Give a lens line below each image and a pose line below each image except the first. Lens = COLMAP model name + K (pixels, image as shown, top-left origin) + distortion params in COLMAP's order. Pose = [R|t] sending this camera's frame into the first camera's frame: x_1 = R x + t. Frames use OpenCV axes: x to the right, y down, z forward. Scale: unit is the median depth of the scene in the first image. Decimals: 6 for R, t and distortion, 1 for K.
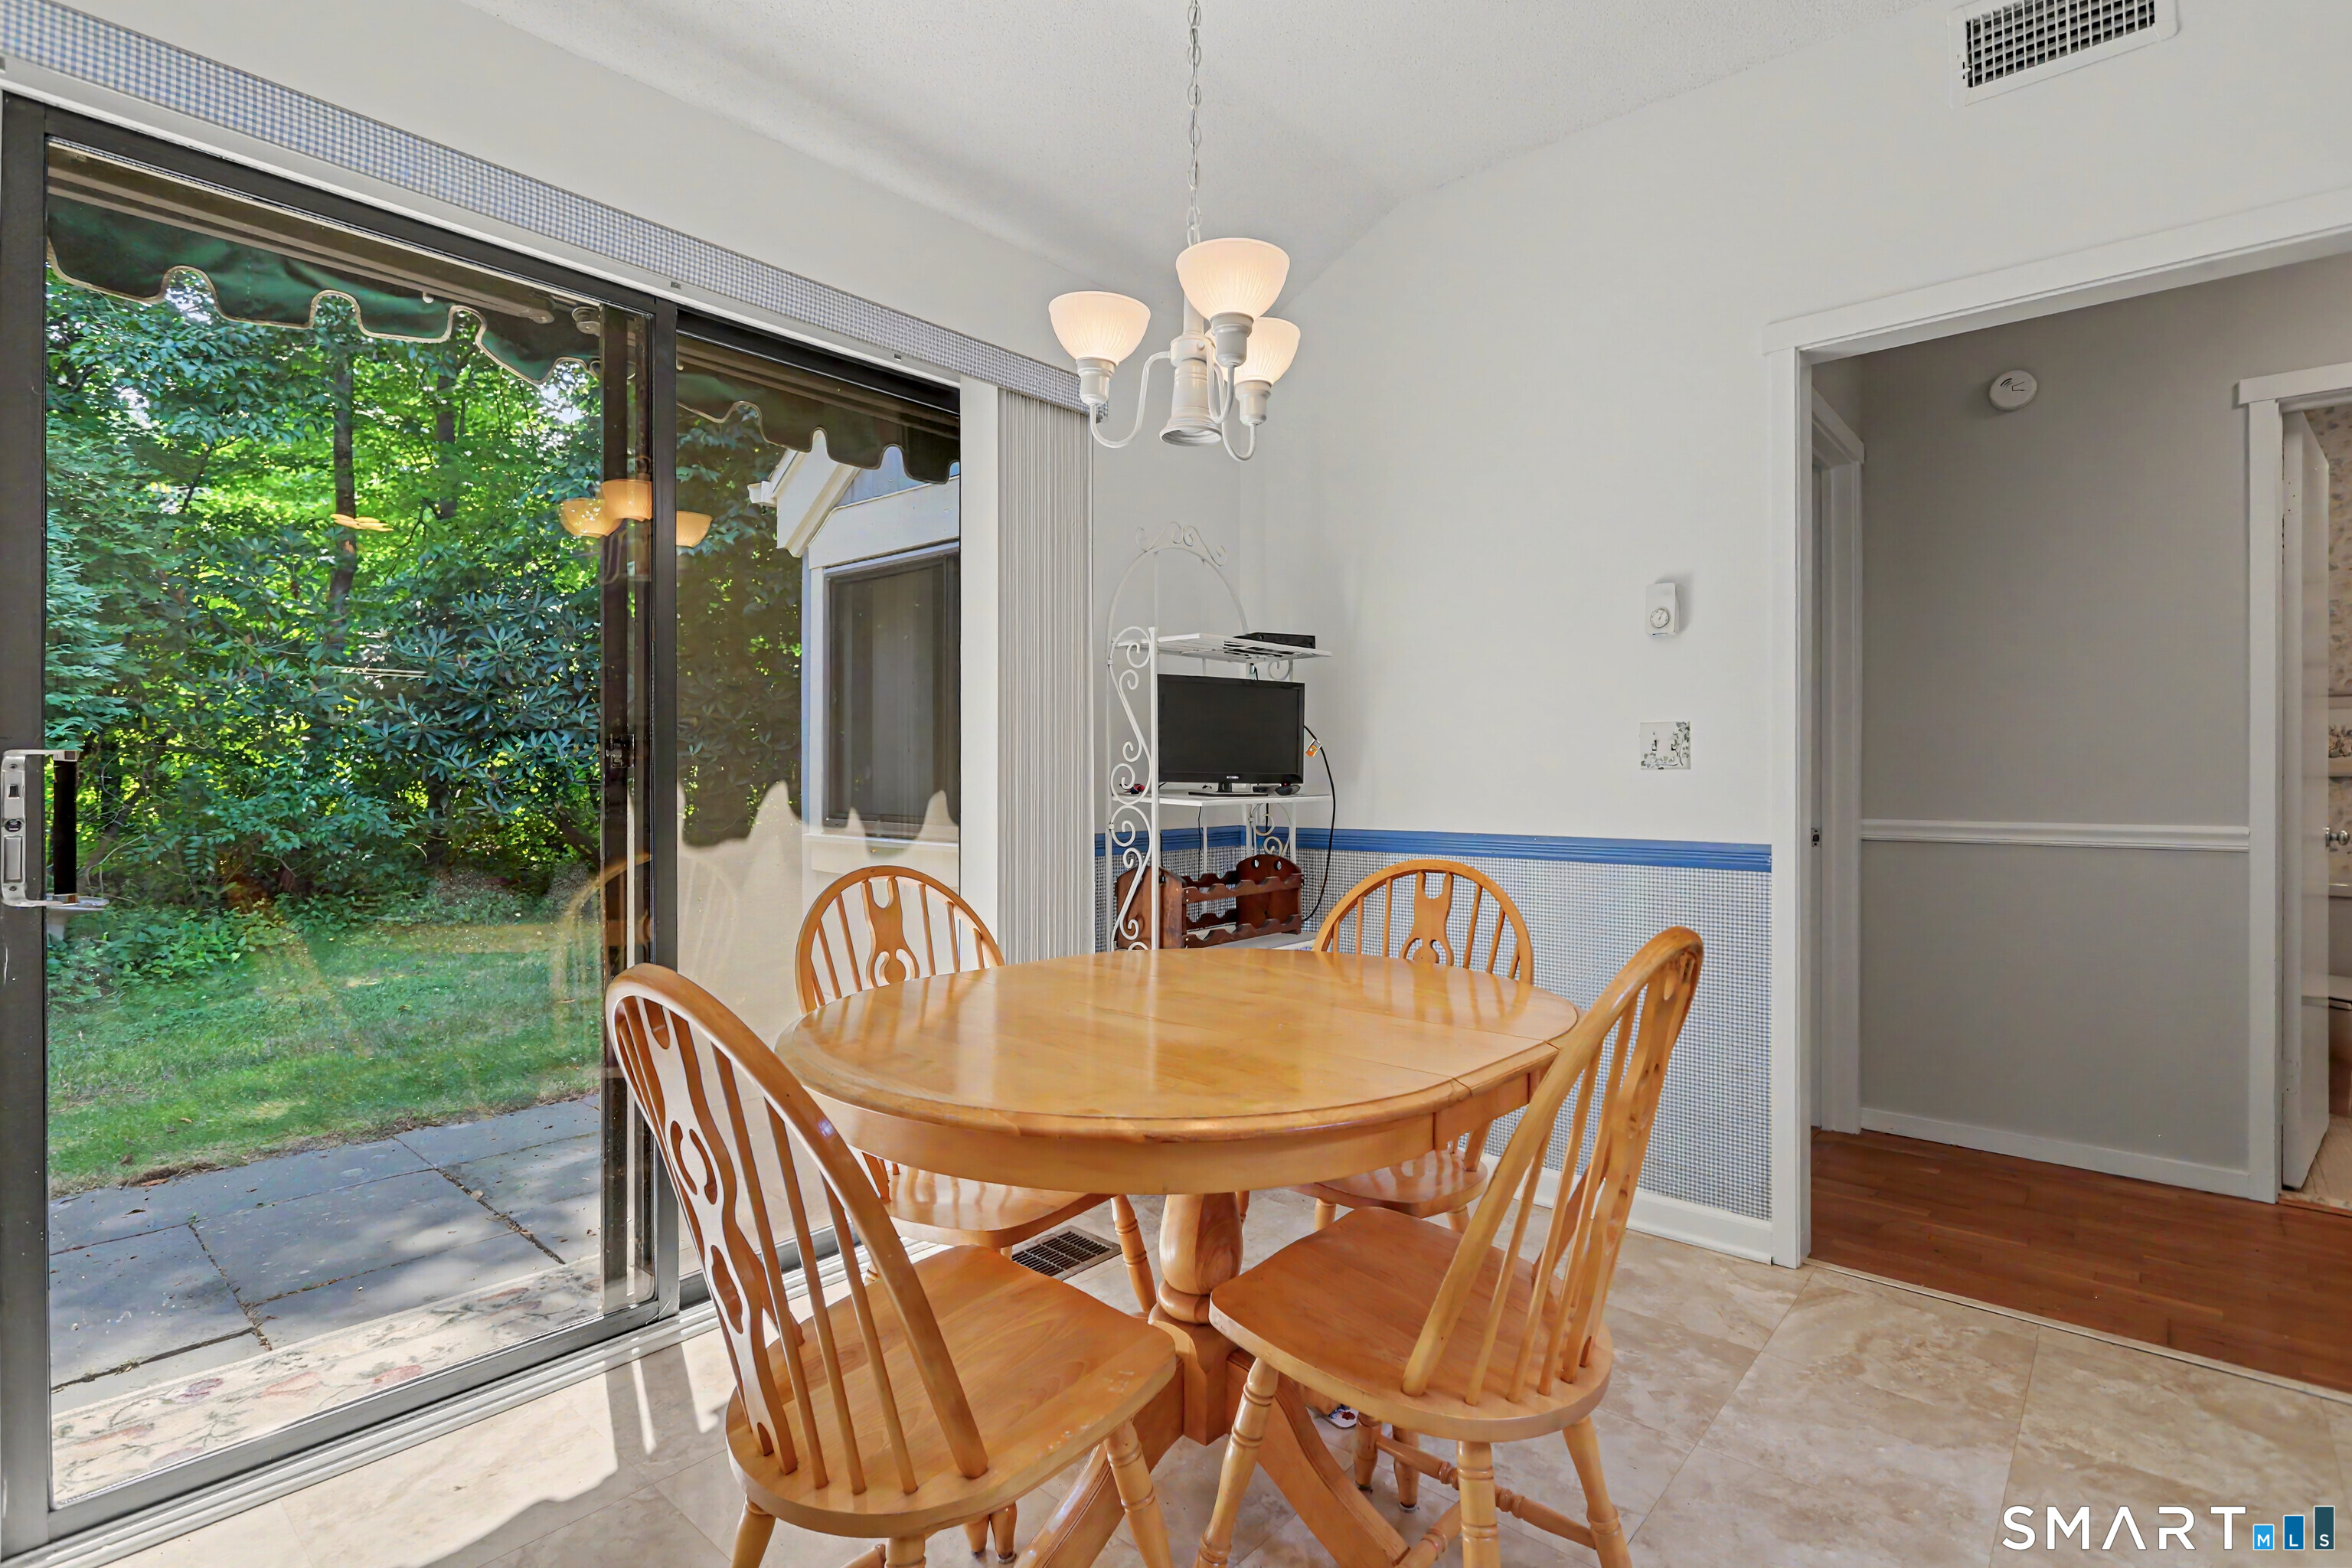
lens RADIAL K [[1125.1, 0, 1161.9], [0, 1125.1, 772.6], [0, 0, 1]] dist [-0.001015, -0.001083]
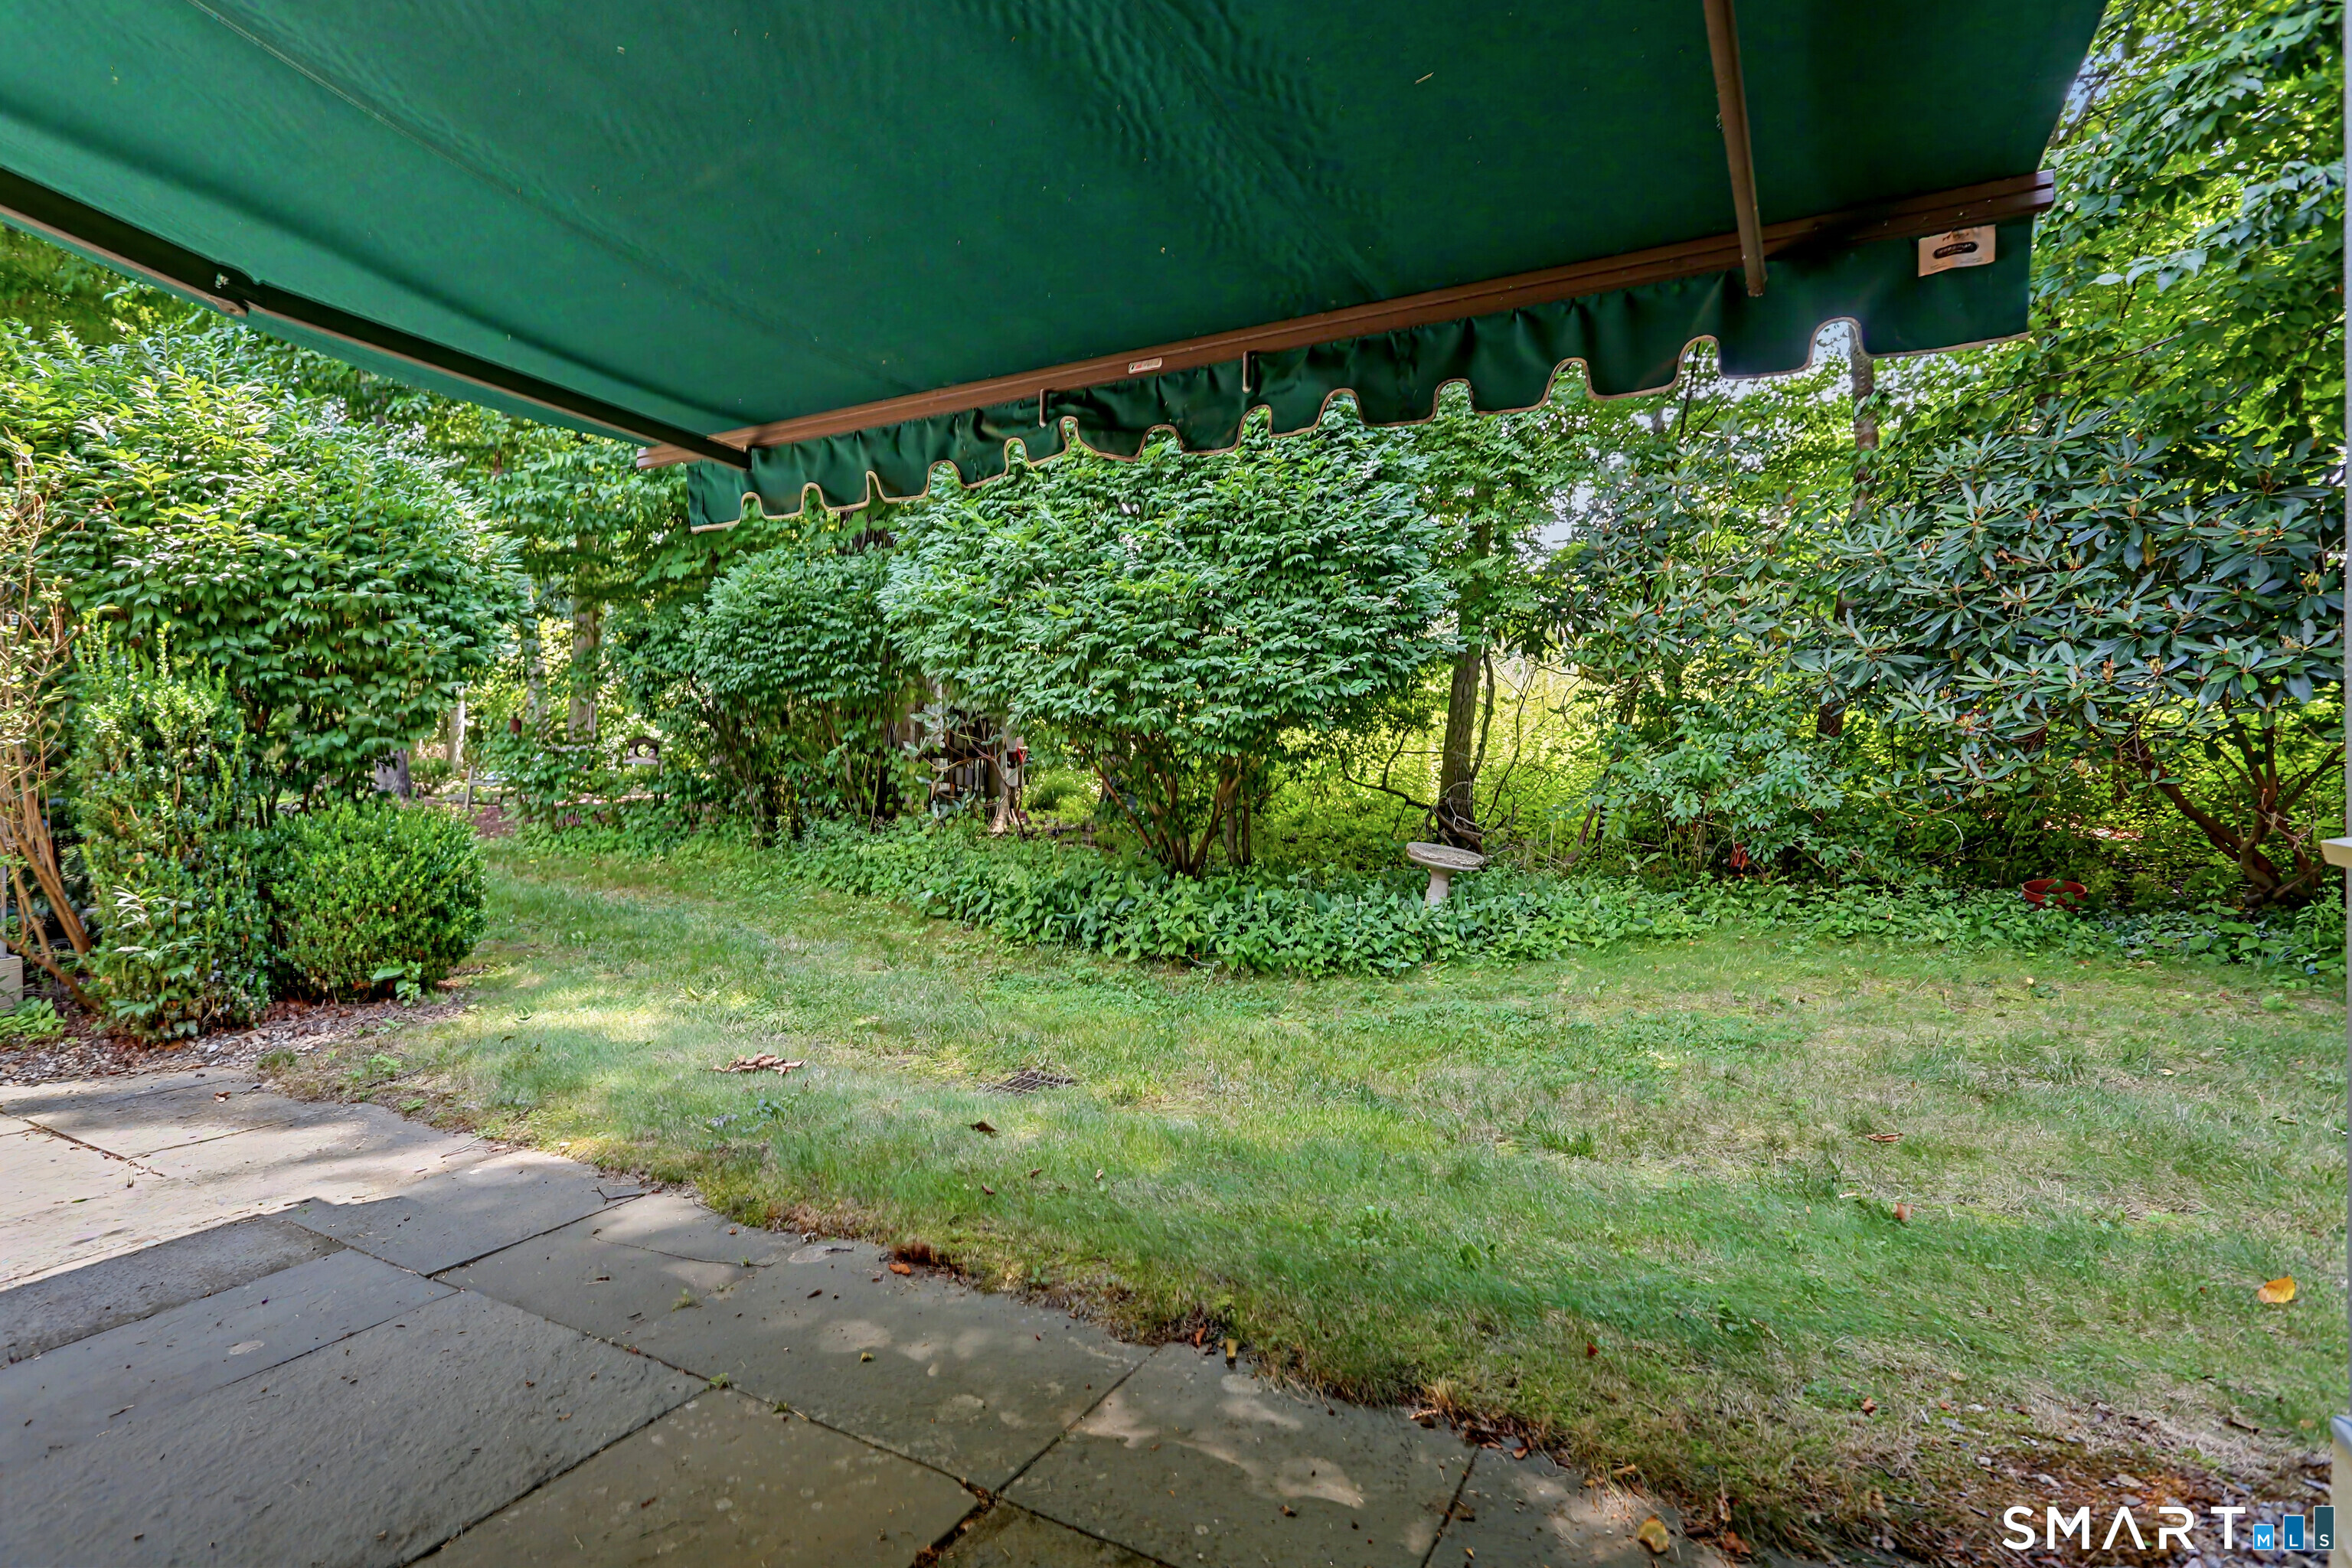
lens RADIAL K [[1118.0, 0, 1178.8], [0, 1118.0, 765.4], [0, 0, 1]] dist [-0.014585, 0.006368]
pose [[0.232253, 0.006063, -0.972636, -0.229193], [0.005144, 0.999959, 0.007461, 0.061958], [0.972642, -0.006737, 0.232213, 1.157495]]
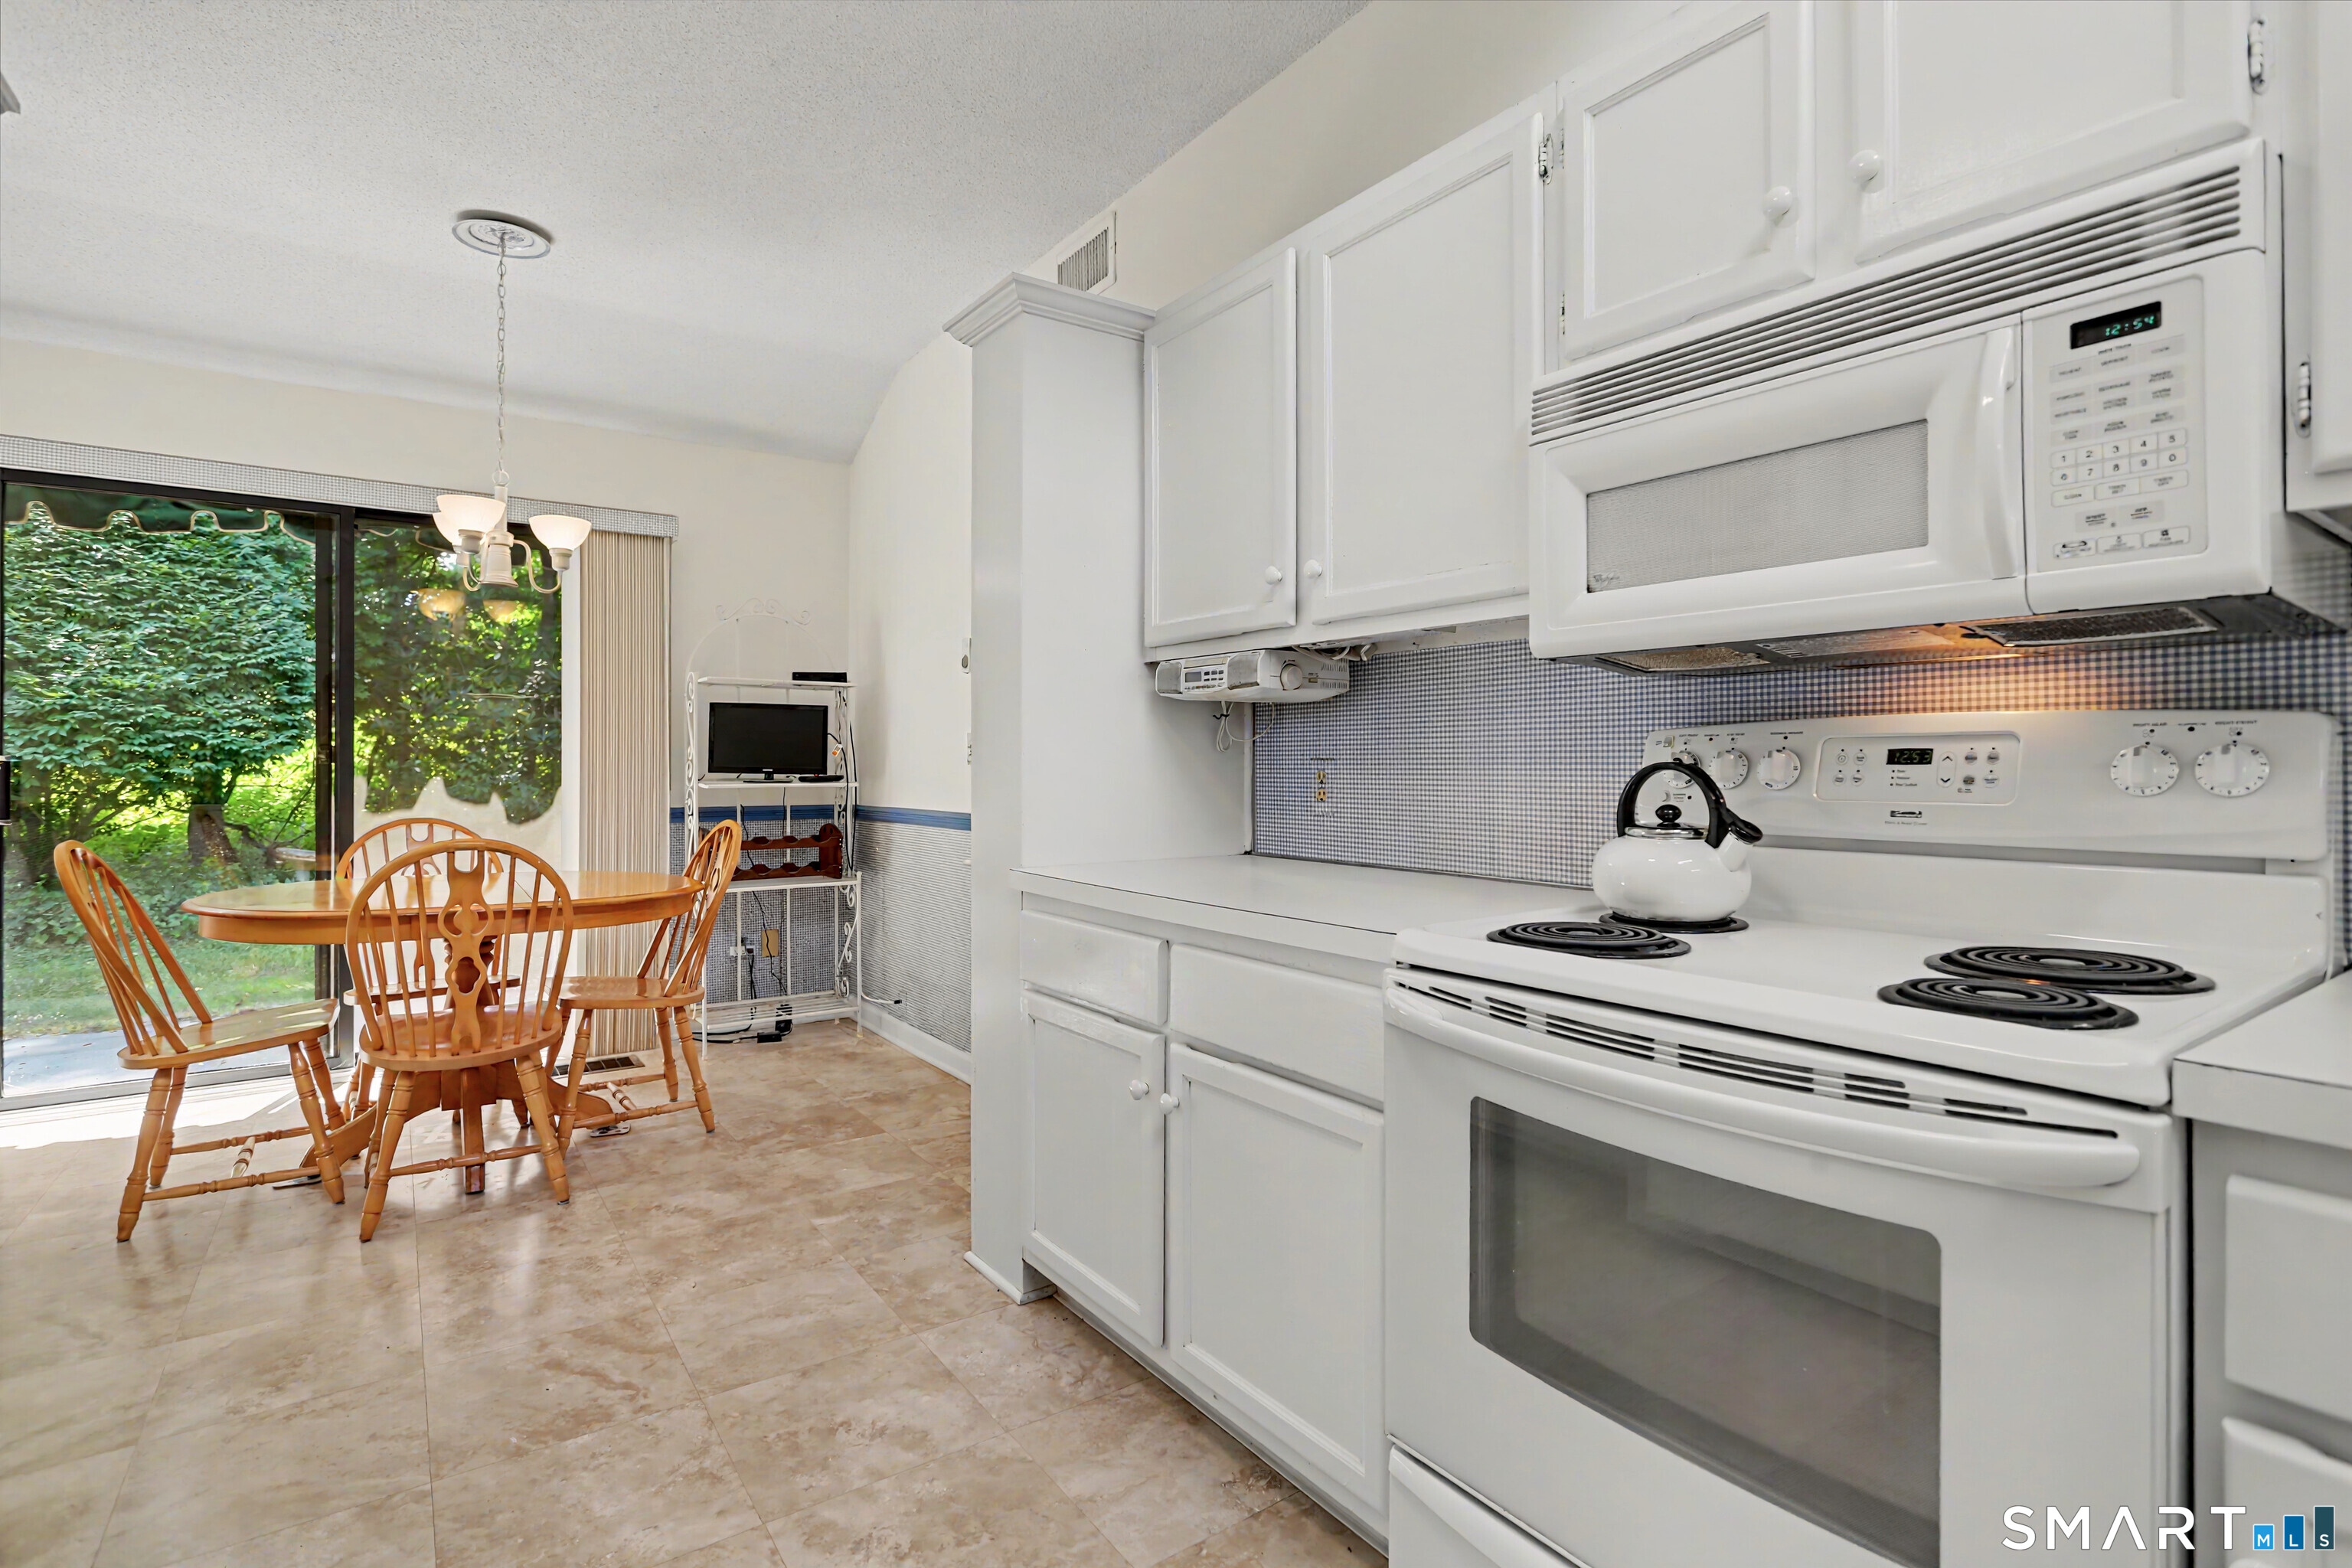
lens RADIAL K [[1118.0, 0, 1178.8], [0, 1118.0, 765.4], [0, 0, 1]] dist [-0.014585, 0.006368]
pose [[0.974568, 0.000465, -0.224092, 0.909566], [-0.000608, 1.000000, -0.000567, -0.002504], [0.224092, 0.000689, 0.974568, -0.315824]]
